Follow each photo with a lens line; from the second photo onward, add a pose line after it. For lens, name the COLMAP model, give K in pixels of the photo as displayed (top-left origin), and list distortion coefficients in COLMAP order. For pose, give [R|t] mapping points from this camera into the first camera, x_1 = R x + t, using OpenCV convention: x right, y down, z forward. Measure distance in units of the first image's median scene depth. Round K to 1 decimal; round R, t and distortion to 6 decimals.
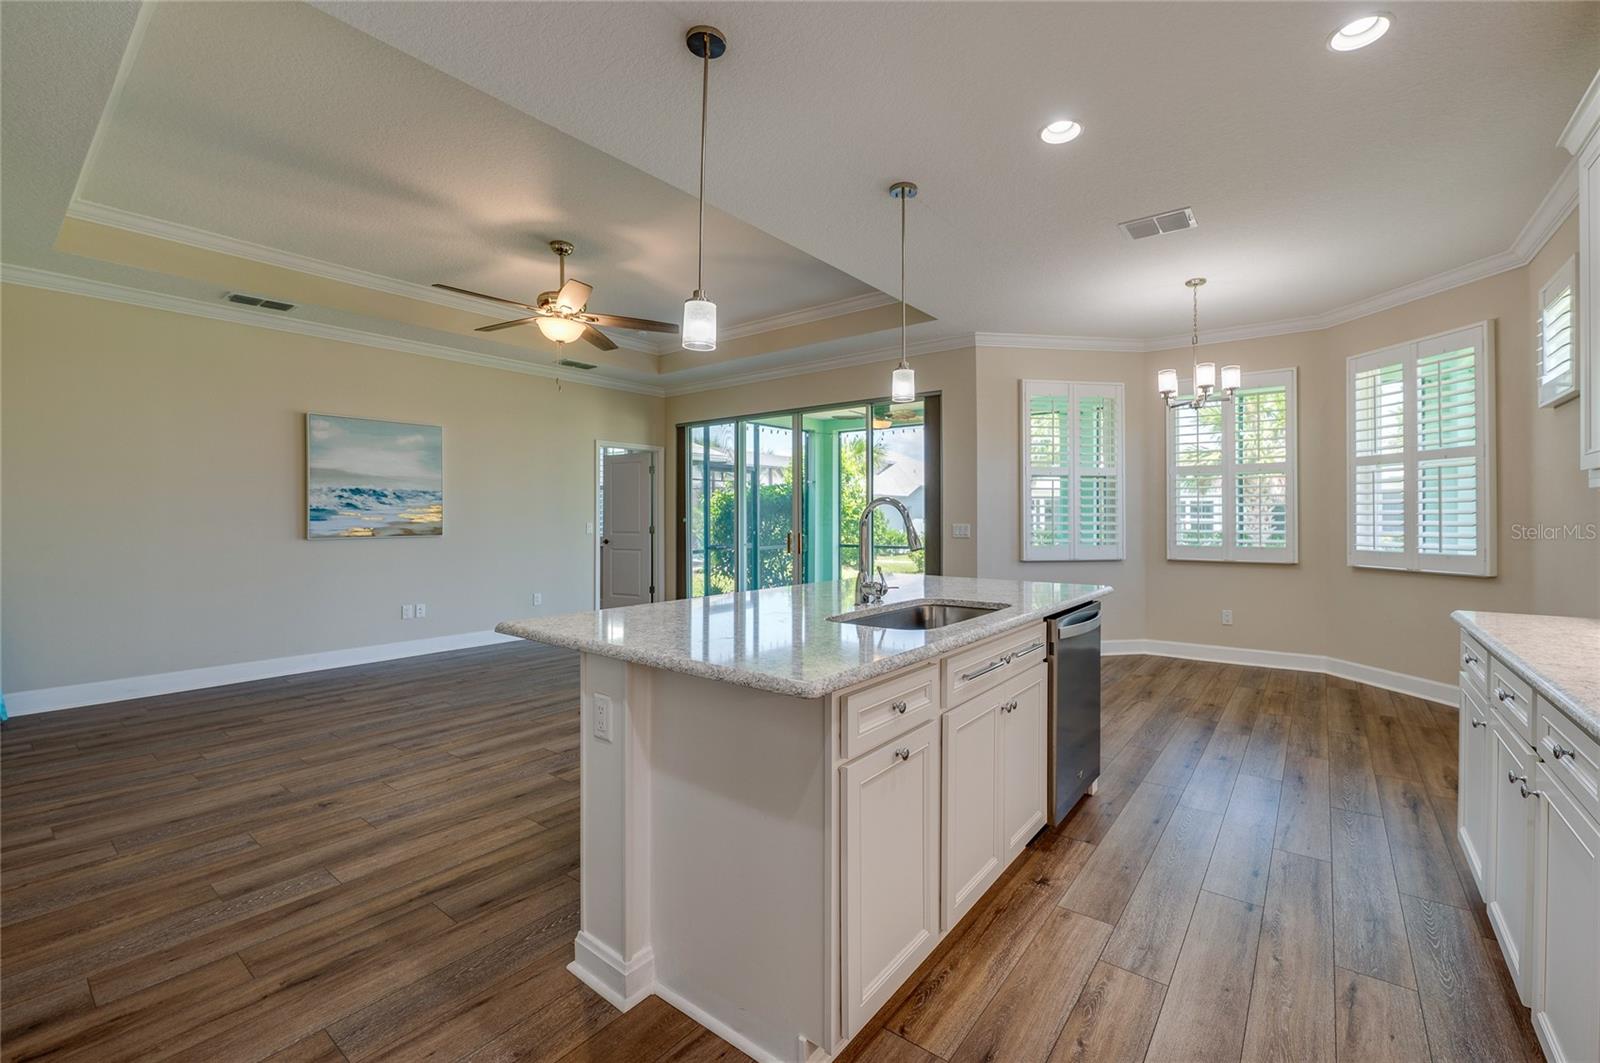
lens RADIAL K [[670.0, 0, 820.8], [0, 670.0, 512.3], [0, 0, 1]] dist [-0.000410, -0.004929]
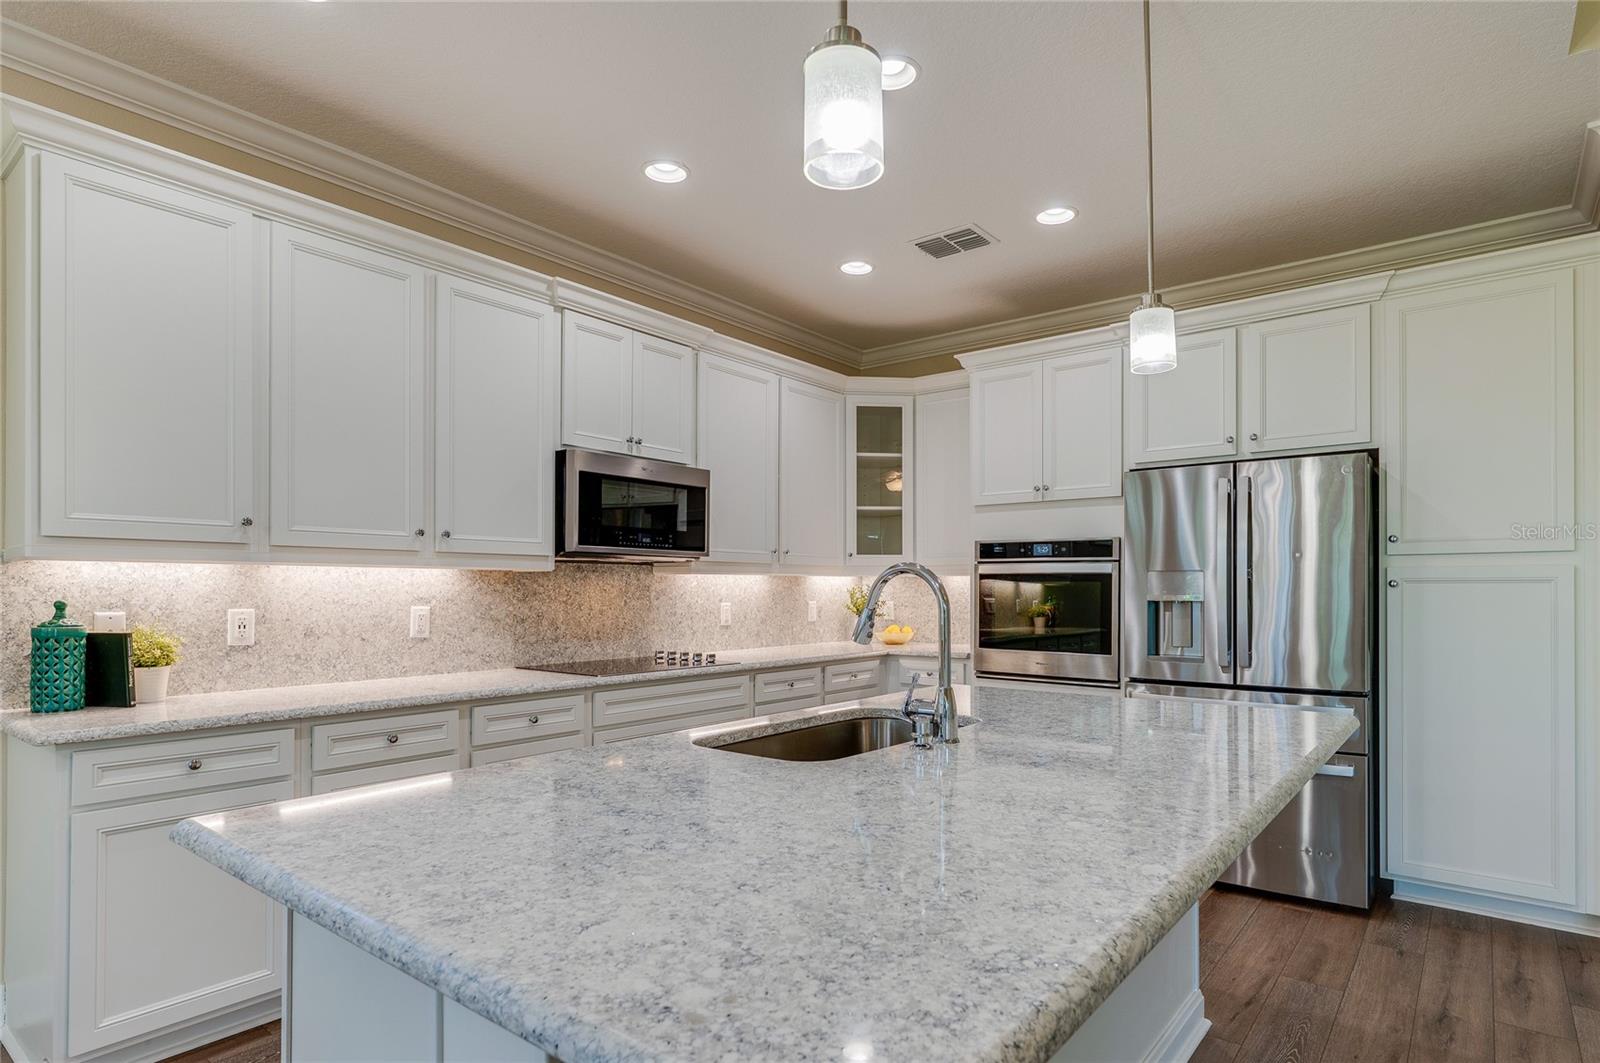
lens RADIAL K [[881.2, 0, 788.1], [0, 881.2, 583.3], [0, 0, 1]] dist [0.002879, 0.001044]
pose [[-0.999411, -0.000156, 0.034323, 0.076777], [-0.000463, 0.999960, -0.008931, 0.002260], [-0.034320, -0.008941, -0.999371, 0.795282]]
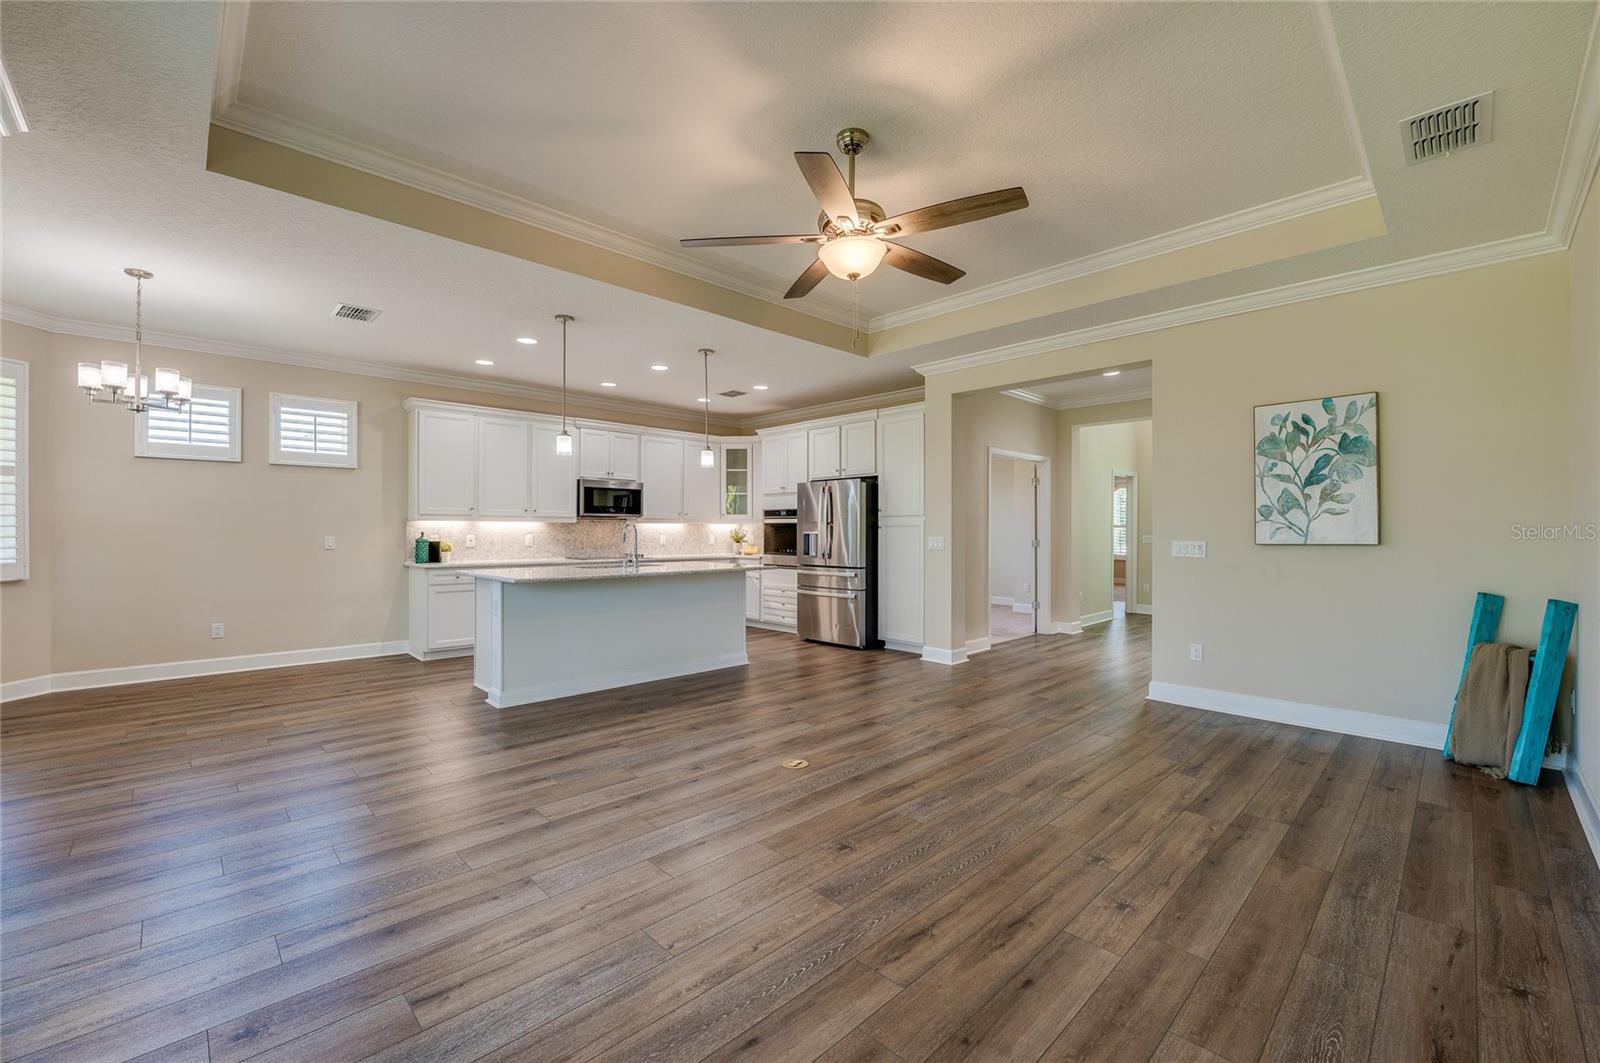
lens RADIAL K [[675.0, 0, 792.0], [0, 675.0, 530.0], [0, 0, 1]] dist [-0.008815, -0.000098]
pose [[-0.988547, -0.001283, 0.150911, -0.361313], [-0.002135, 0.999983, -0.005486, 0.009152], [-0.150901, -0.005745, -0.988532, 1.432419]]
